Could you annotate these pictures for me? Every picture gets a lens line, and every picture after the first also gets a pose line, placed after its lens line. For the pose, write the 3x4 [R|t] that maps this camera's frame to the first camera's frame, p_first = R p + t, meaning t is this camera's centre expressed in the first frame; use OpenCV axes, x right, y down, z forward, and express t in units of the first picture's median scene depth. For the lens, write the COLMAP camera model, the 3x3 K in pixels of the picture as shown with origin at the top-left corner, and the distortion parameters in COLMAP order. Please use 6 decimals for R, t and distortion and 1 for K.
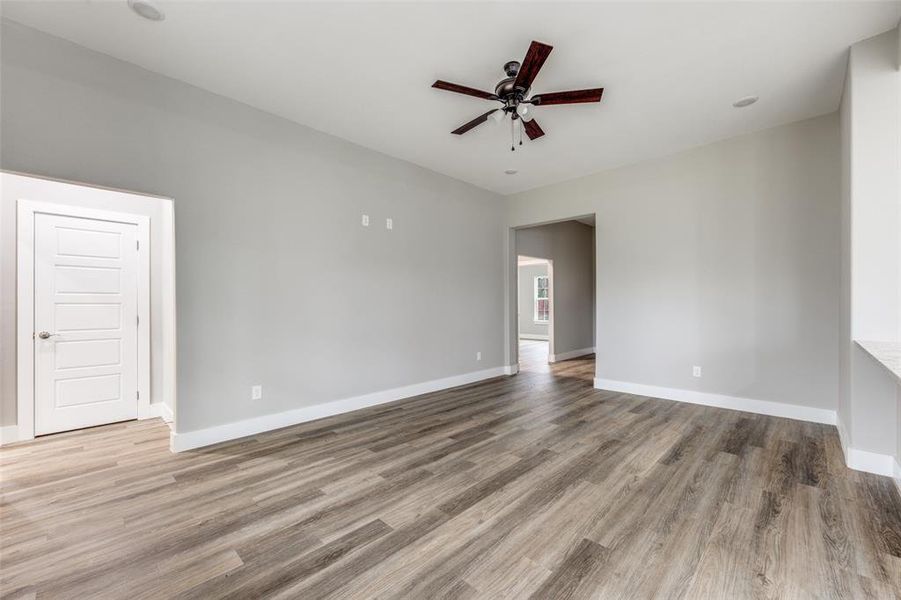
lens RADIAL K [[367.5, 0, 453.3], [0, 367.5, 306.1], [0, 0, 1]] dist [0.002229, 0.000382]
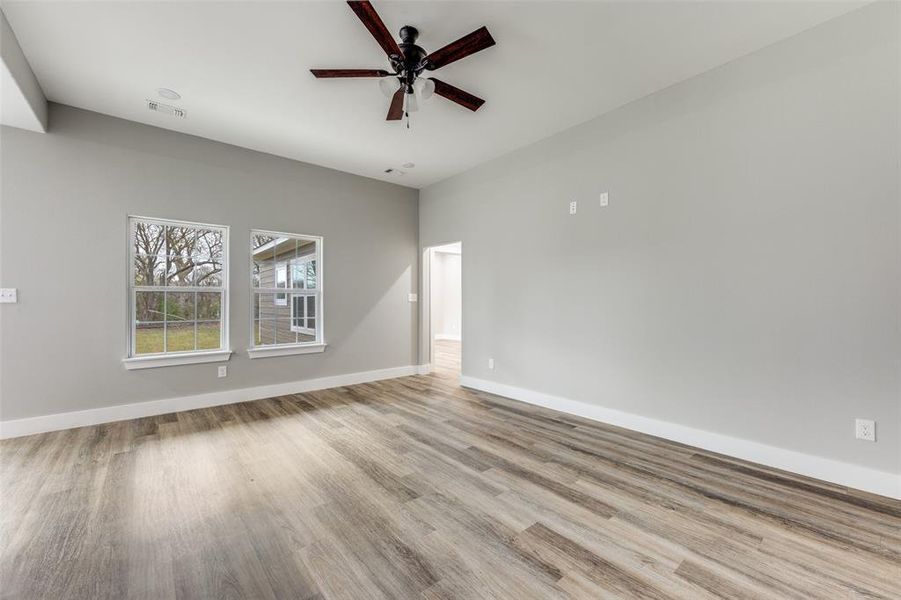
lens RADIAL K [[363.7, 0, 454.9], [0, 363.7, 301.7], [0, 0, 1]] dist [0.000079, 0.000202]
pose [[-0.100129, 0.006669, -0.994952, 0.892309], [-0.000389, 0.999977, 0.006742, -0.010085], [0.994974, 0.001062, -0.100124, 1.046072]]
